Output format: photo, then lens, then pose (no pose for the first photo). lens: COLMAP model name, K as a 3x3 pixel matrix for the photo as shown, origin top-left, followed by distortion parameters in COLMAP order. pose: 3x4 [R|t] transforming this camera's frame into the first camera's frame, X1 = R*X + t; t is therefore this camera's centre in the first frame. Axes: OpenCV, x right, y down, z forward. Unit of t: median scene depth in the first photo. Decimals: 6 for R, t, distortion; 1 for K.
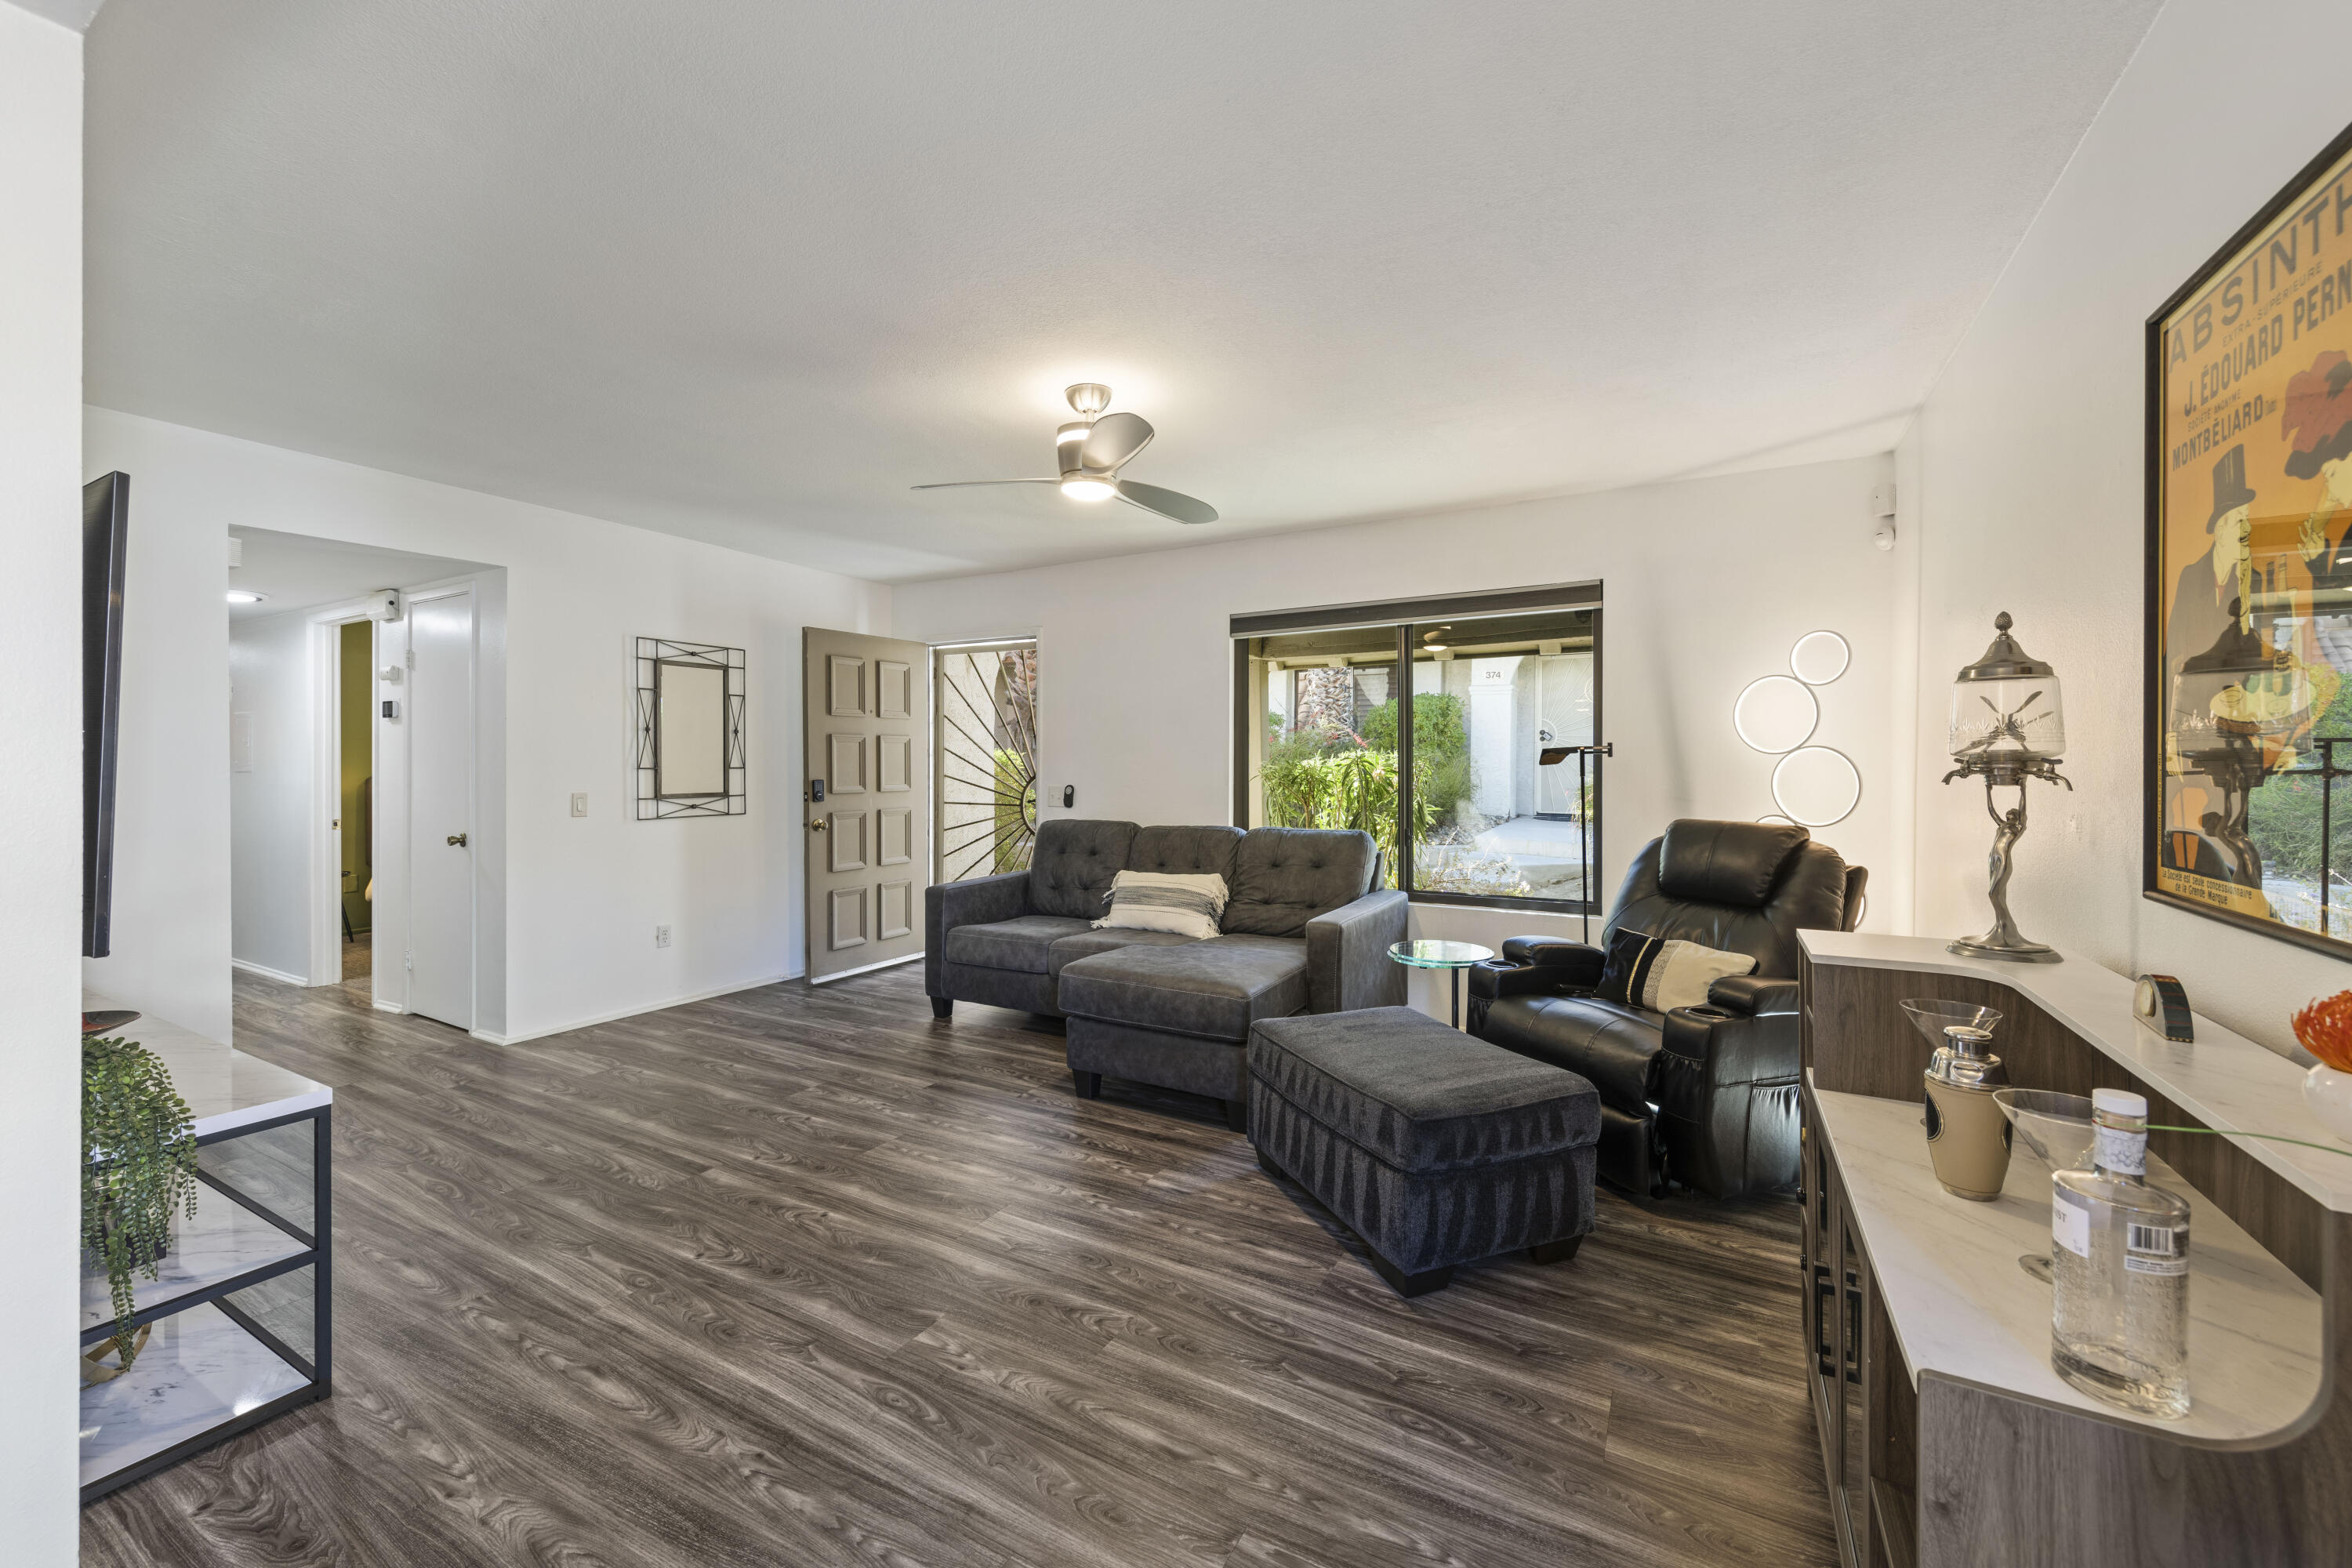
lens RADIAL K [[932.9, 0, 1176.0], [0, 932.9, 784.0], [0, 0, 1]] dist [0.002490, 0.000053]
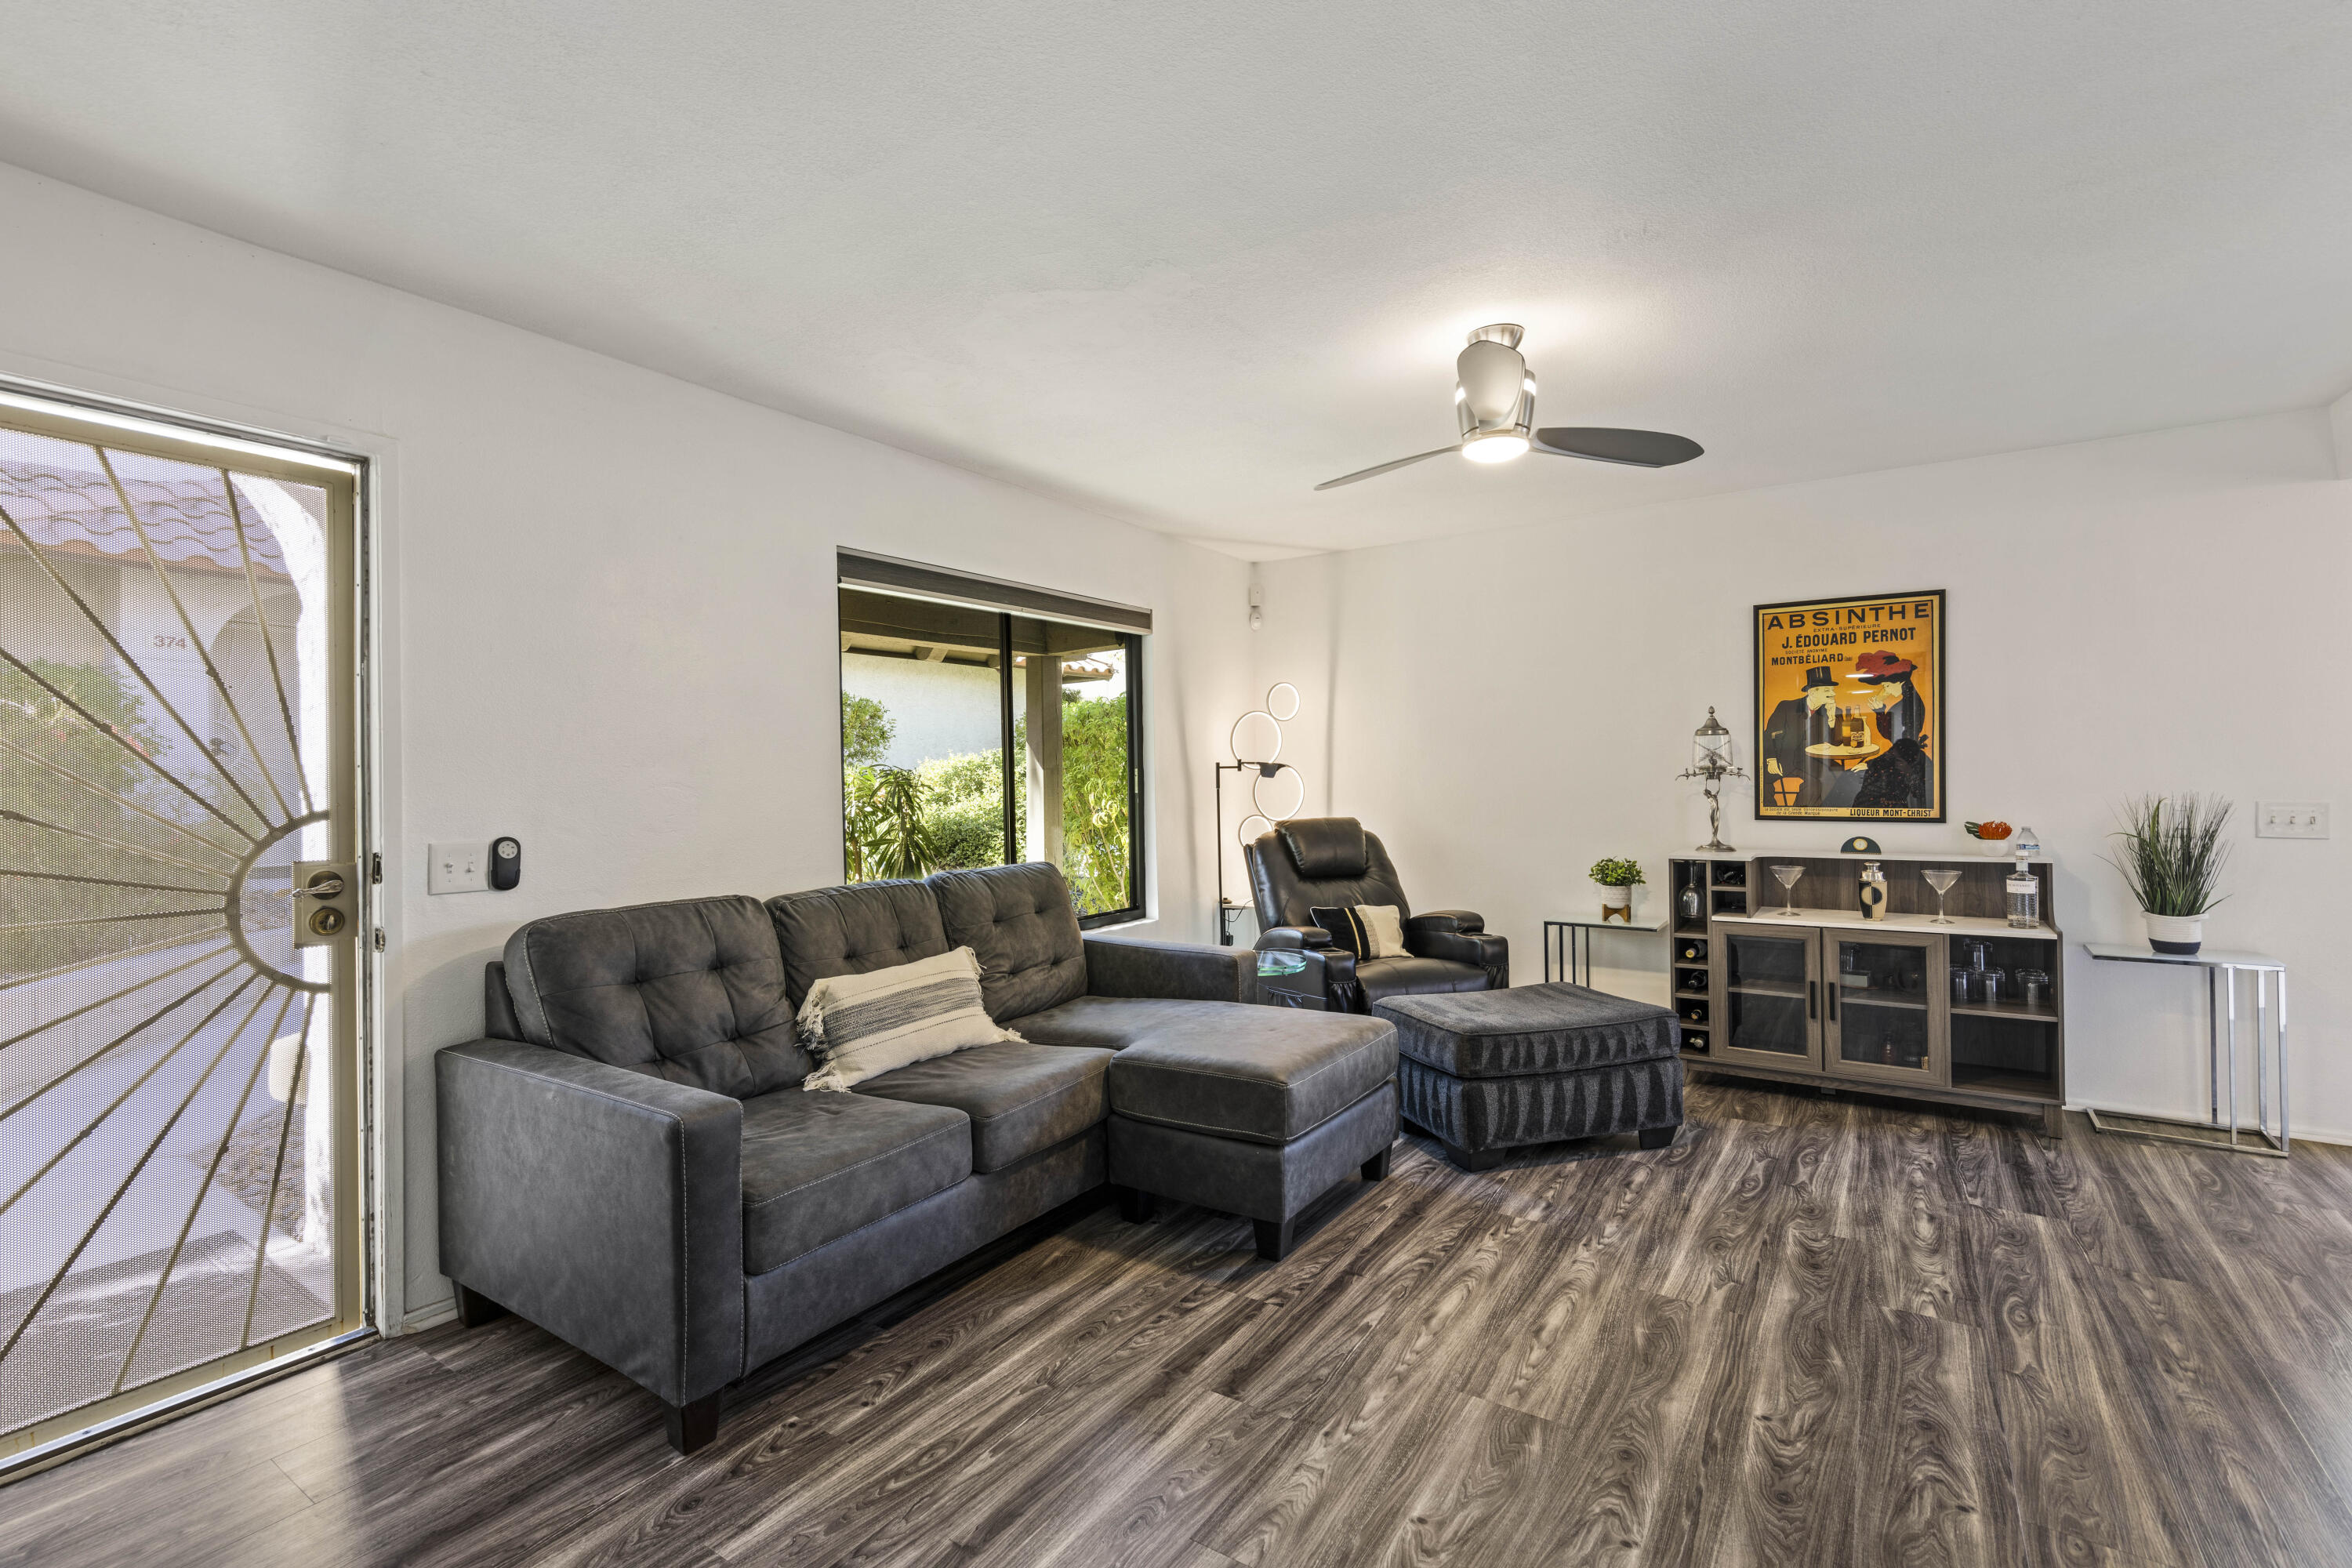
lens RADIAL K [[1038.4, 0, 1176.0], [0, 1038.4, 784.0], [0, 0, 1]] dist [0.001345, 0.000065]
pose [[0.087116, -0.010912, 0.996138, -1.271950], [0.036102, 0.999318, 0.007789, -0.037934], [-0.995544, 0.035284, 0.087450, 1.453359]]
